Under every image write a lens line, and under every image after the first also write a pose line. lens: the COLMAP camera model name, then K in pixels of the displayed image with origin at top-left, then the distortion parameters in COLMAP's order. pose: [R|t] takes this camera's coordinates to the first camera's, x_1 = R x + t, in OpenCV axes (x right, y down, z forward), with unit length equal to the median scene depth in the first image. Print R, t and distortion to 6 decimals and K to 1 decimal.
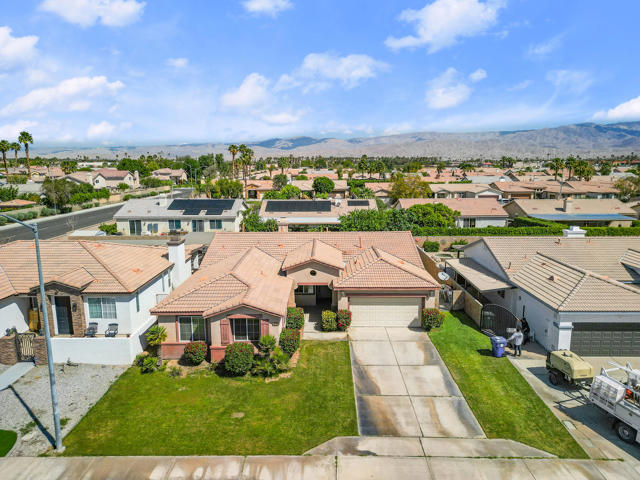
lens RADIAL K [[443.3, 0, 320.0], [0, 443.3, 240.0], [0, 0, 1]] dist [0.090899, -0.085988]
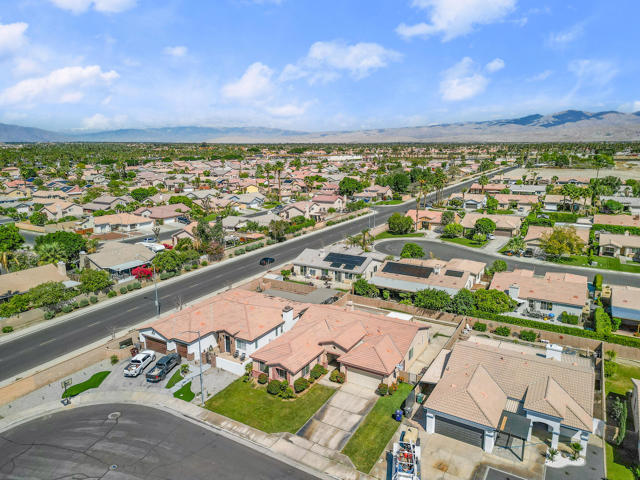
lens RADIAL K [[443.3, 0, 320.0], [0, 443.3, 240.0], [0, 0, 1]] dist [0.090899, -0.085988]
pose [[0.863491, 0.103810, -0.493566, 0.912870], [-0.083684, 0.994513, 0.062769, -0.549751], [0.497374, -0.012897, 0.867440, -0.732269]]
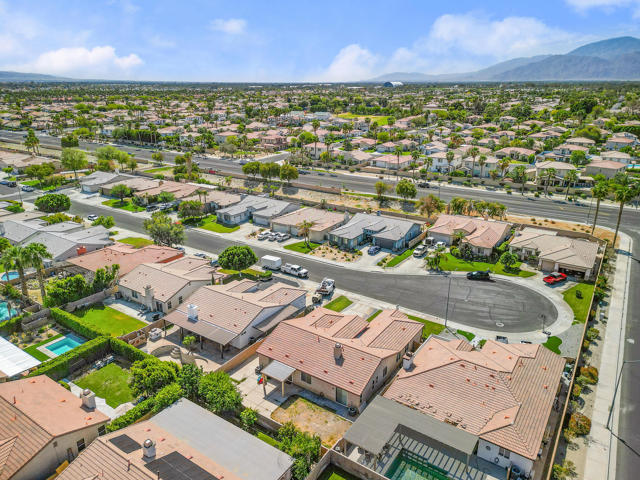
lens RADIAL K [[451.6, 0, 320.0], [0, 451.6, 240.0], [0, 0, 1]] dist [0.098587, -0.084388]
pose [[-0.832081, -0.178076, 0.525291, -1.140397], [0.102199, 0.881621, 0.460761, -1.574236], [-0.545158, 0.437074, -0.715380, 2.914355]]
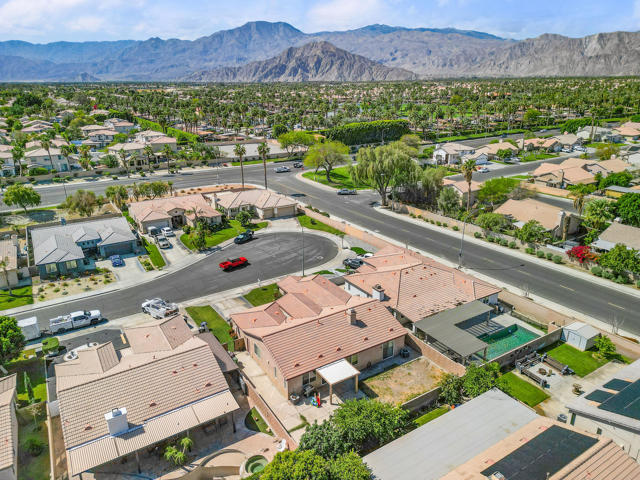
lens RADIAL K [[443.3, 0, 320.0], [0, 443.3, 240.0], [0, 0, 1]] dist [0.090899, -0.085988]
pose [[-0.841544, 0.192996, -0.504536, 0.943404], [-0.083235, 0.876517, 0.474119, -1.285181], [0.533737, 0.440987, -0.721564, 2.711640]]
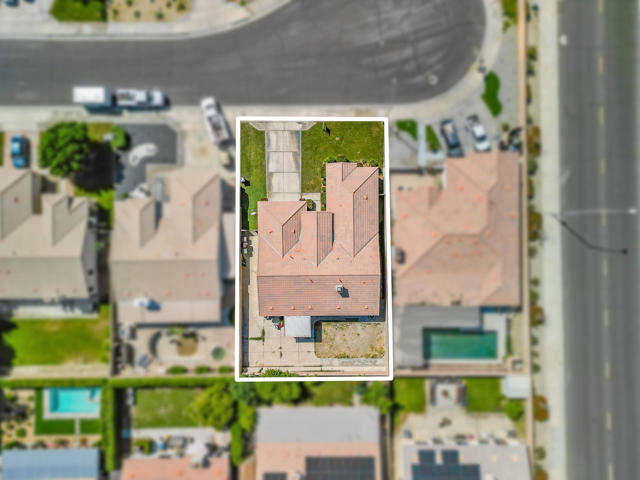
lens RADIAL K [[443.3, 0, 320.0], [0, 443.3, 240.0], [0, 0, 1]] dist [0.090899, -0.085988]
pose [[-0.999779, 0.018638, 0.009685, -0.054773], [0.006080, -0.184524, 0.982809, -2.187356], [0.020104, 0.982651, 0.184370, 0.837327]]
